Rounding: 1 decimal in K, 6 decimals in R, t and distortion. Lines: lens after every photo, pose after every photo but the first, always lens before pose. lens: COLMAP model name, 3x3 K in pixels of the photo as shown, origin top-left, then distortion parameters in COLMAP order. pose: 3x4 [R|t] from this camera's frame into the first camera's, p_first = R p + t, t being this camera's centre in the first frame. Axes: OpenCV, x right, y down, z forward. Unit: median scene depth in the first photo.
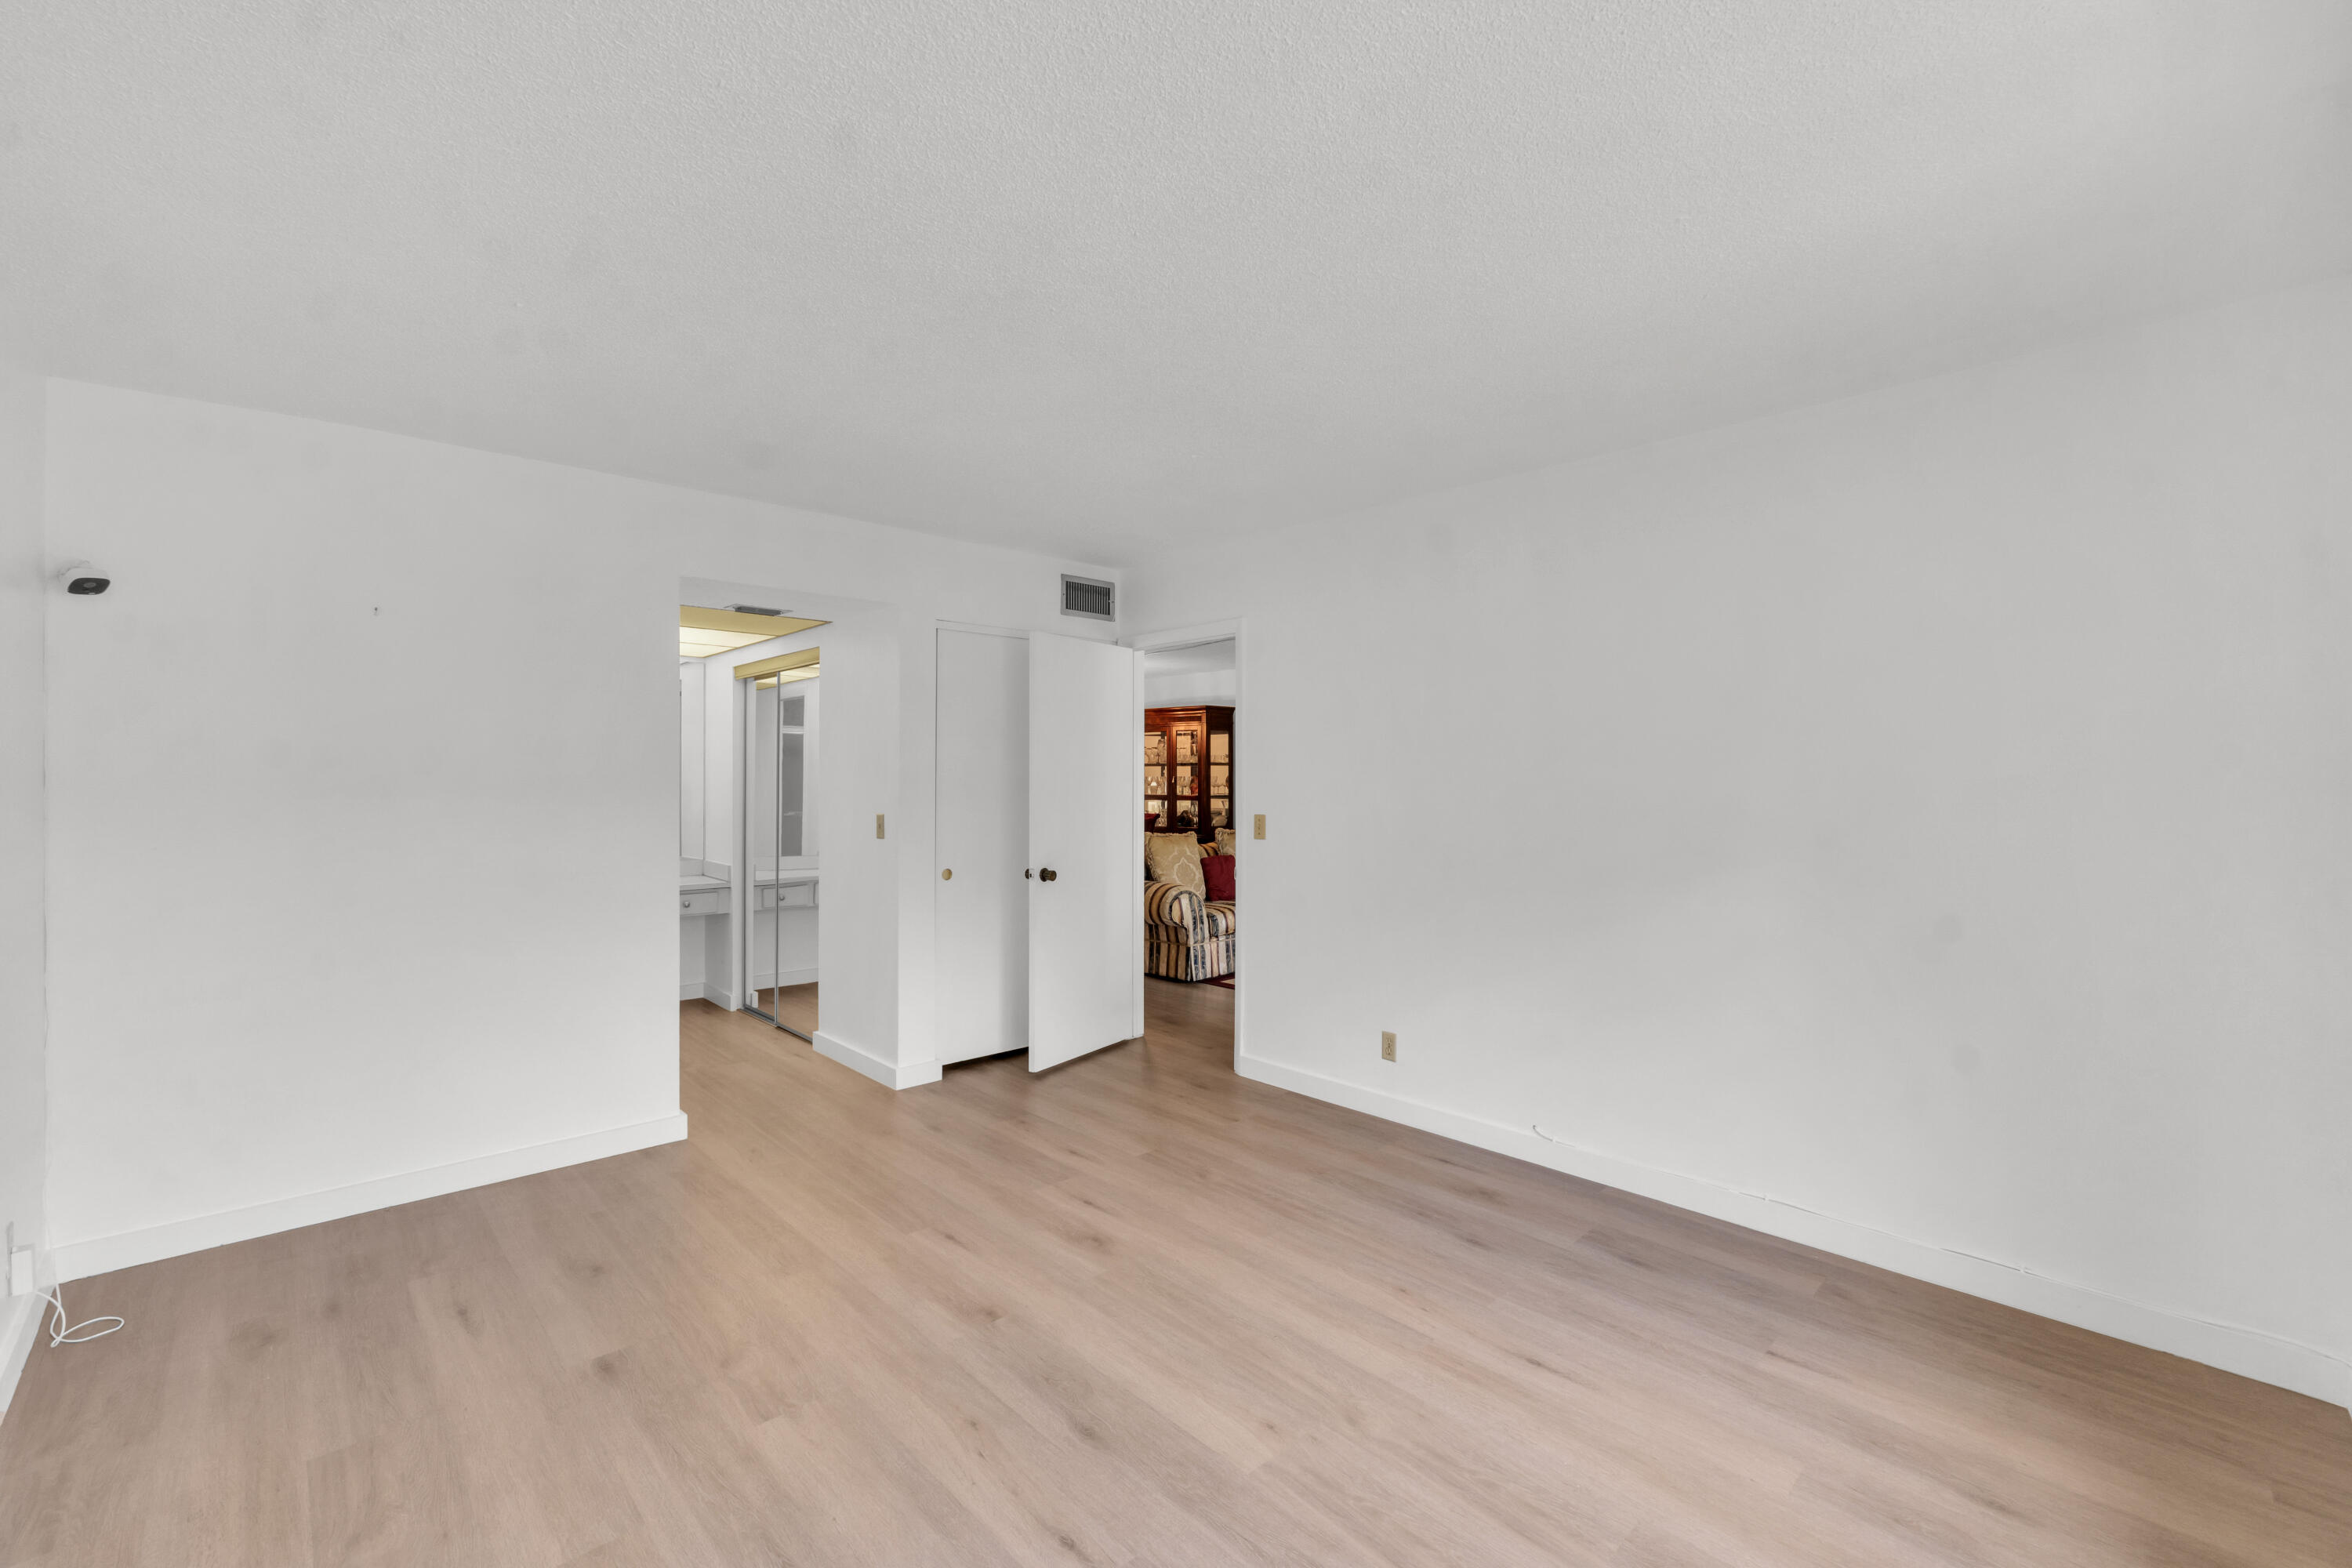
lens RADIAL K [[996.3, 0, 1165.8], [0, 996.3, 785.0], [0, 0, 1]] dist [-0.000370, -0.000325]
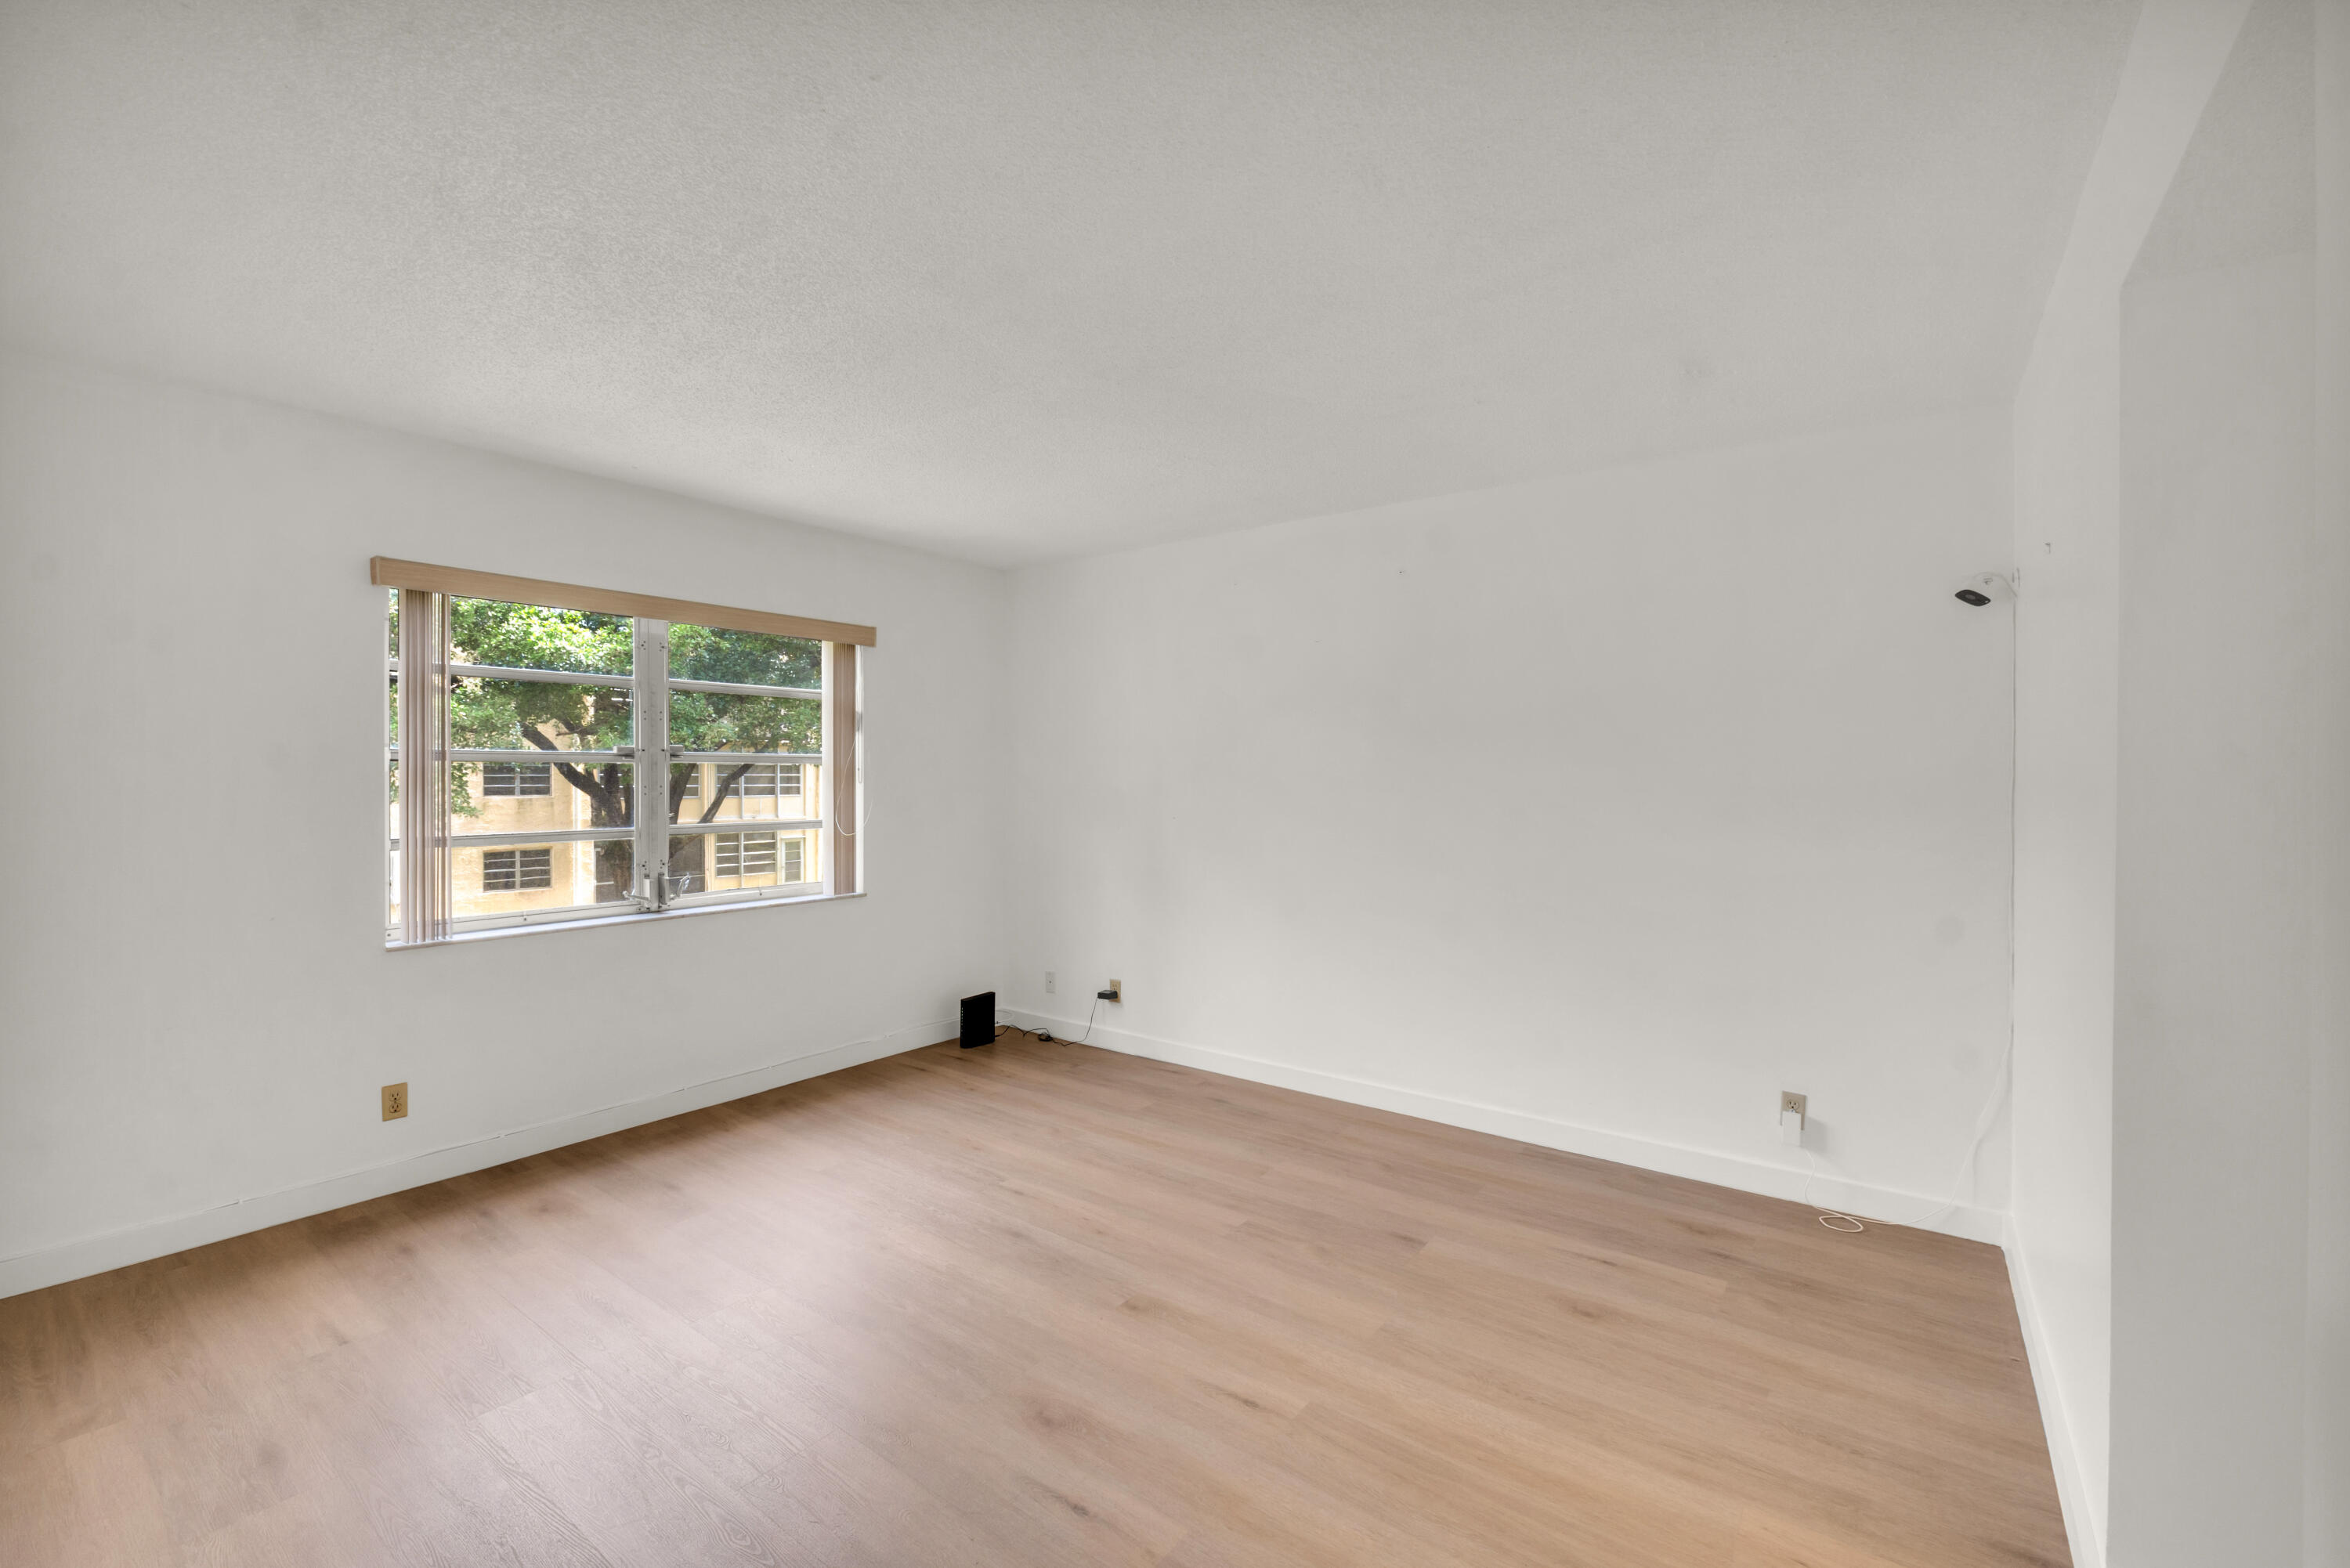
lens RADIAL K [[995.4, 0, 1164.8], [0, 995.4, 785.0], [0, 0, 1]] dist [-0.000370, -0.000325]
pose [[-0.985488, -0.003696, -0.169707, -0.033309], [-0.006968, 0.999801, 0.018692, -0.015508], [0.169604, 0.019603, -0.985317, 1.923651]]
